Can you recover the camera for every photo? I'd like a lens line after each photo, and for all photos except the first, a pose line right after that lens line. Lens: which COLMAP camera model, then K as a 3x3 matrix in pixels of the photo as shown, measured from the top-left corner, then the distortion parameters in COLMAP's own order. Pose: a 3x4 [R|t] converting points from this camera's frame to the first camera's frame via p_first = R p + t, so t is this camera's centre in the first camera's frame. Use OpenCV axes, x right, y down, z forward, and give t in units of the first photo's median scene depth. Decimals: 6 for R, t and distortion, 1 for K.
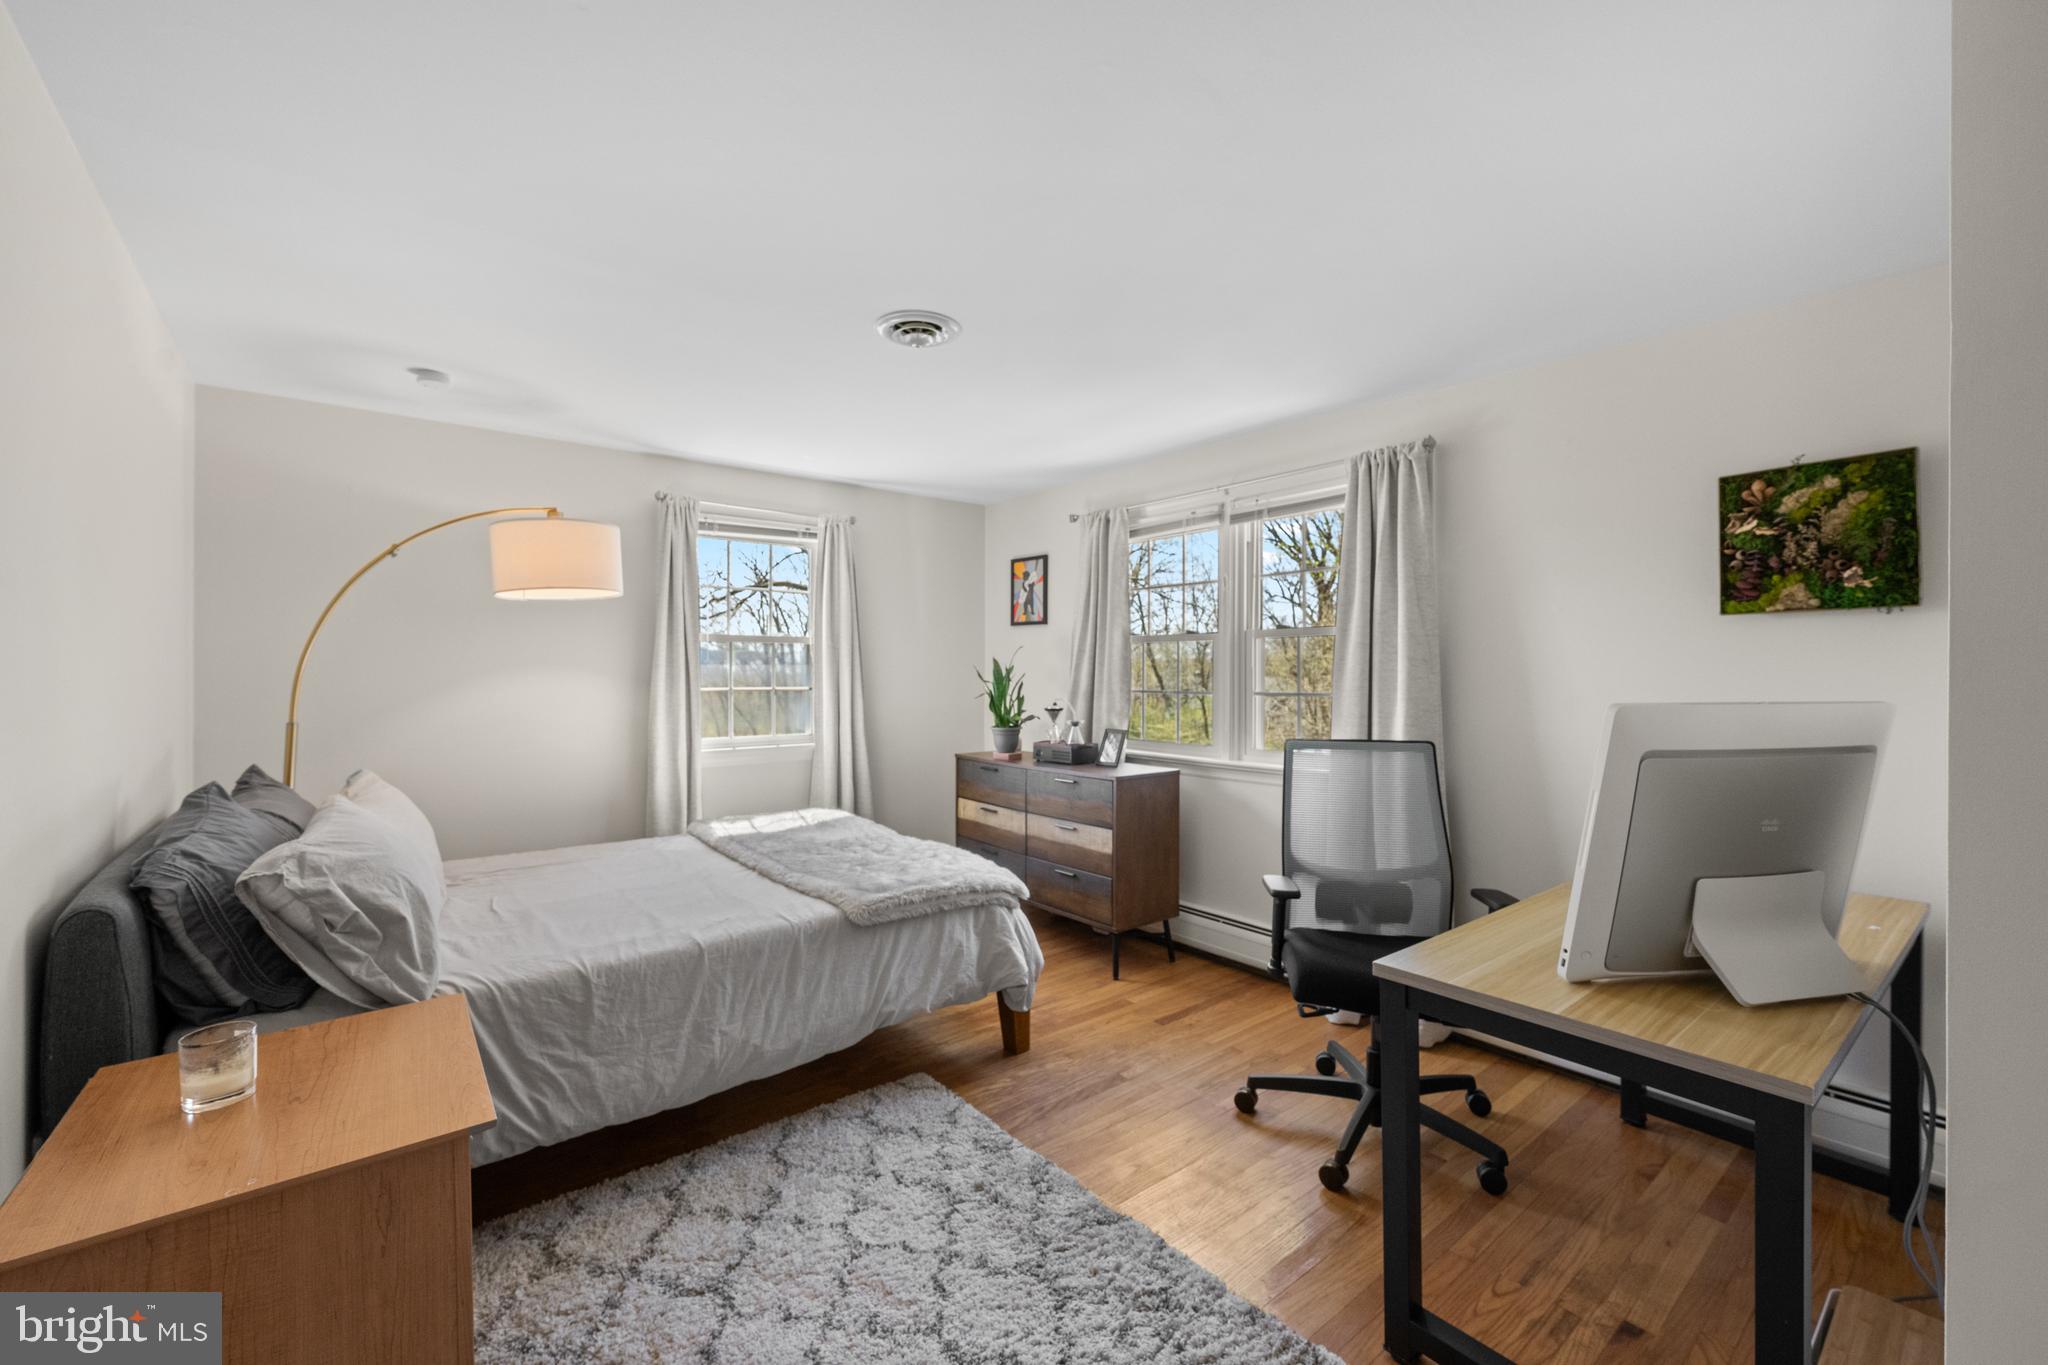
lens RADIAL K [[833.8, 0, 1016.9], [0, 833.8, 678.7], [0, 0, 1]] dist [0.002521, 0.000119]
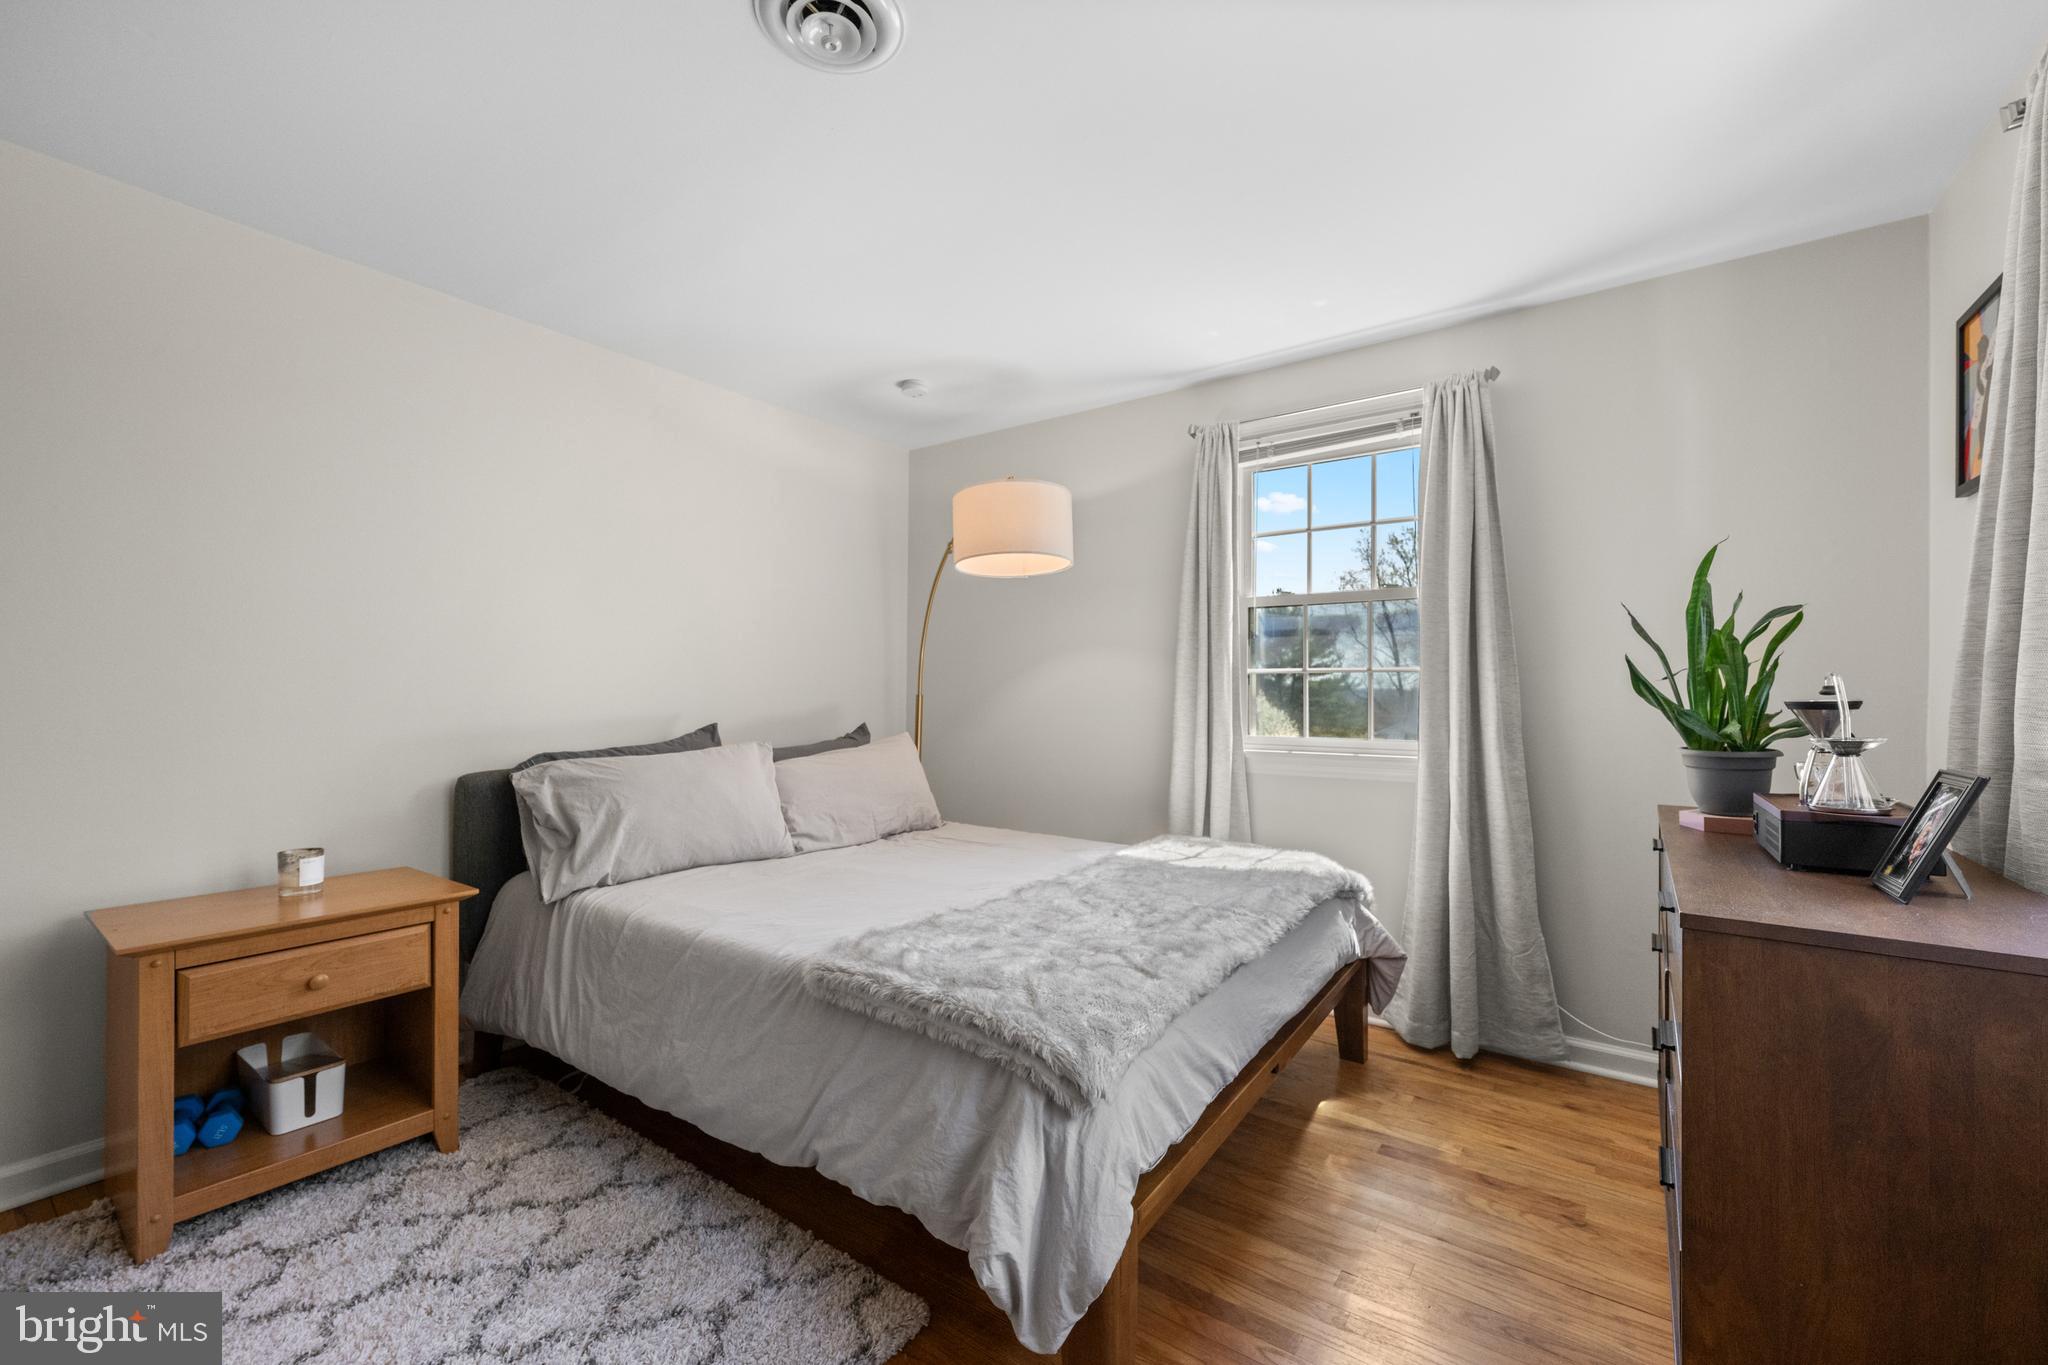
lens RADIAL K [[817.7, 0, 1019.9], [0, 817.7, 685.1], [0, 0, 1]] dist [-0.001229, 0.000519]
pose [[0.274948, 0.001993, -0.961457, 0.461801], [-0.006907, 0.999976, 0.000097, 0.049414], [0.961434, 0.006615, 0.274955, 0.952153]]
